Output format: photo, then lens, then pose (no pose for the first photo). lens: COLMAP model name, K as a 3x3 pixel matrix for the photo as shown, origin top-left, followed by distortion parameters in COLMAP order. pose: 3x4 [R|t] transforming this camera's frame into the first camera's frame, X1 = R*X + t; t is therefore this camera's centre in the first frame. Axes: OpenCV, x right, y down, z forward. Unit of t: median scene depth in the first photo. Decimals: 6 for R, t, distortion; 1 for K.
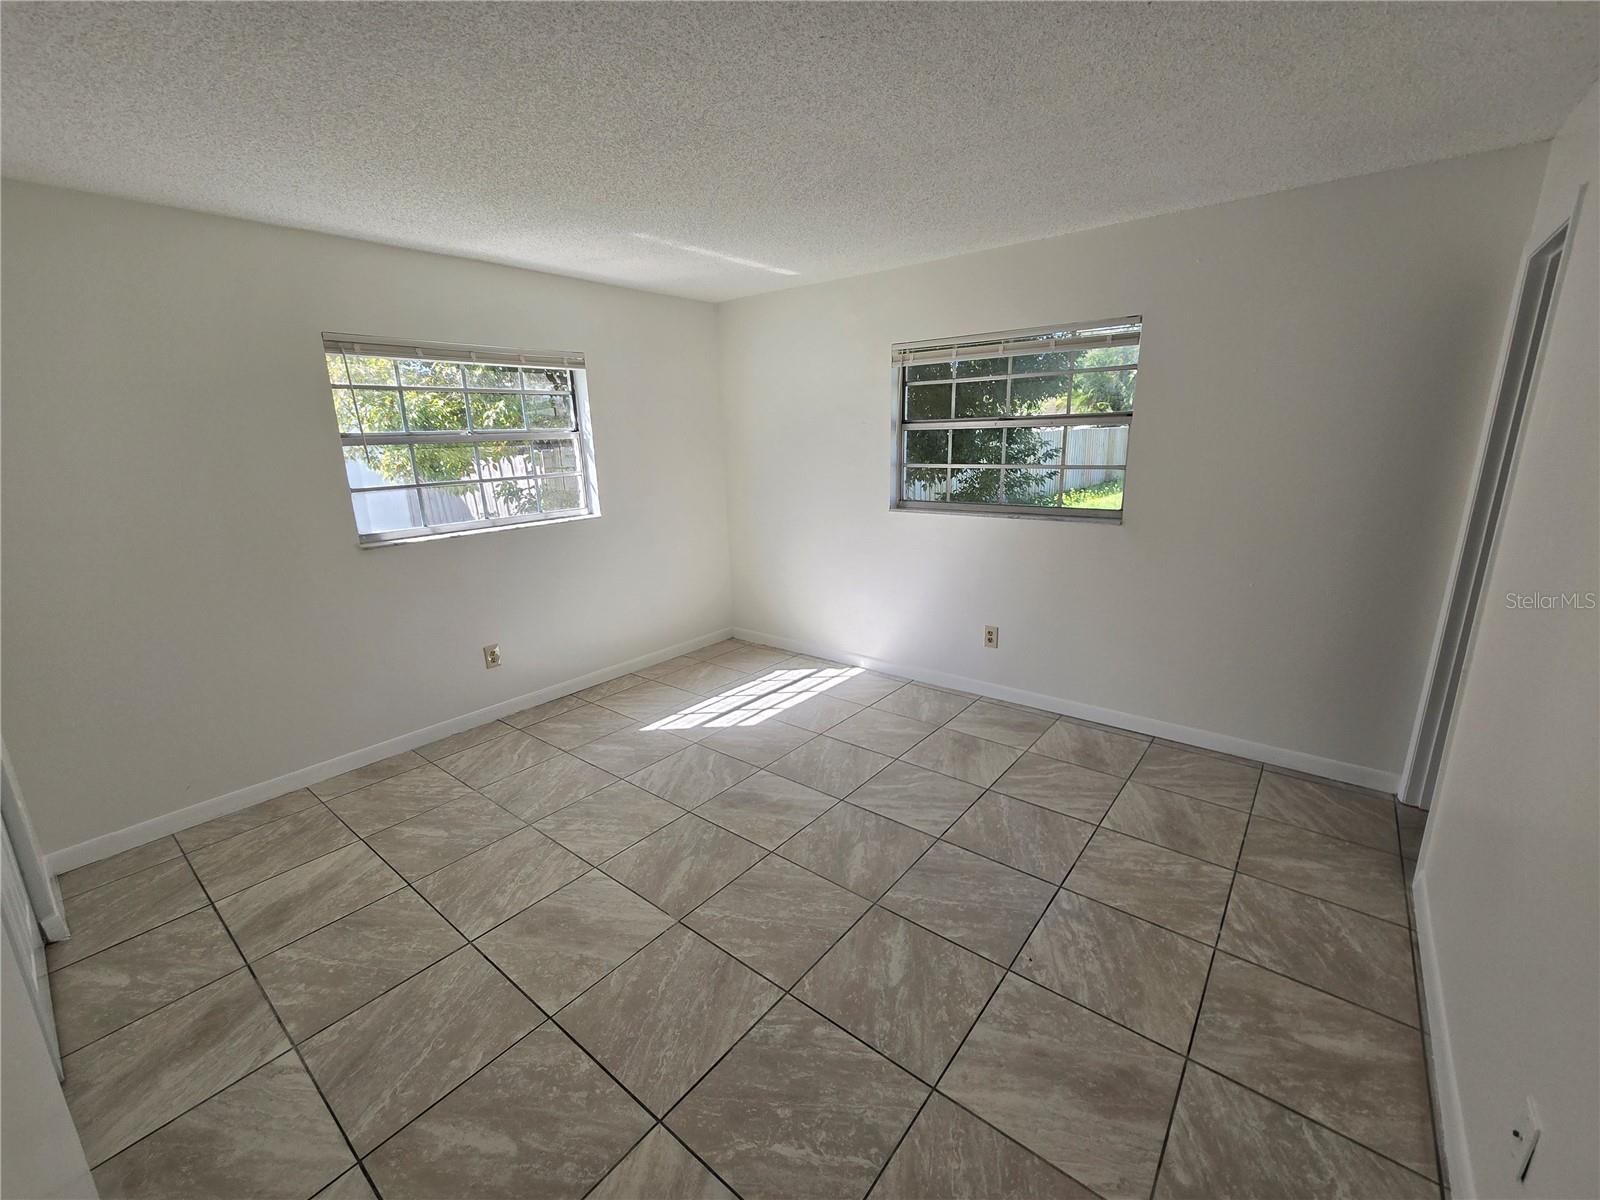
lens RADIAL K [[651.9, 0, 800.0], [0, 651.9, 600.0], [0, 0, 1]] dist [-0.000157, 0.000004]
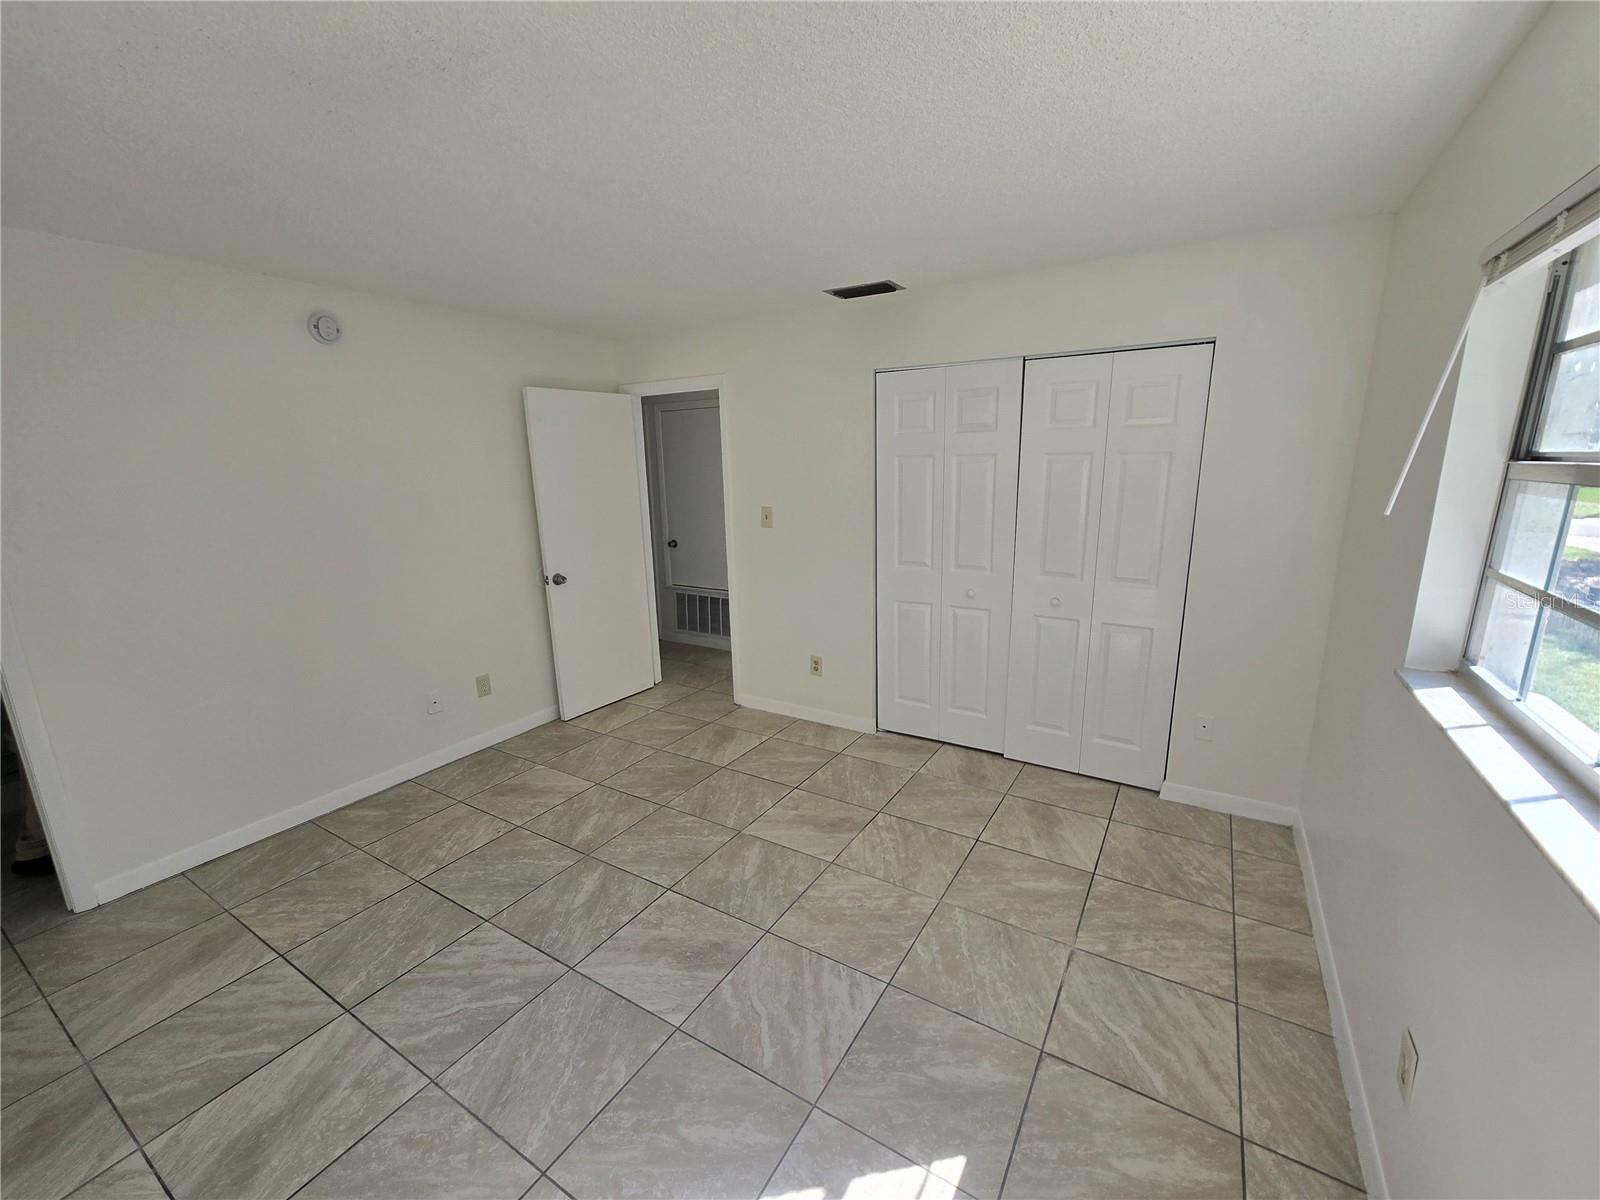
lens RADIAL K [[651.9, 0, 800.0], [0, 651.9, 600.0], [0, 0, 1]] dist [-0.000157, 0.000004]
pose [[-0.991451, 0.069492, -0.110439, -0.172046], [0.013445, 0.896286, 0.443272, -0.484896], [0.129789, 0.437997, -0.889558, 1.798775]]
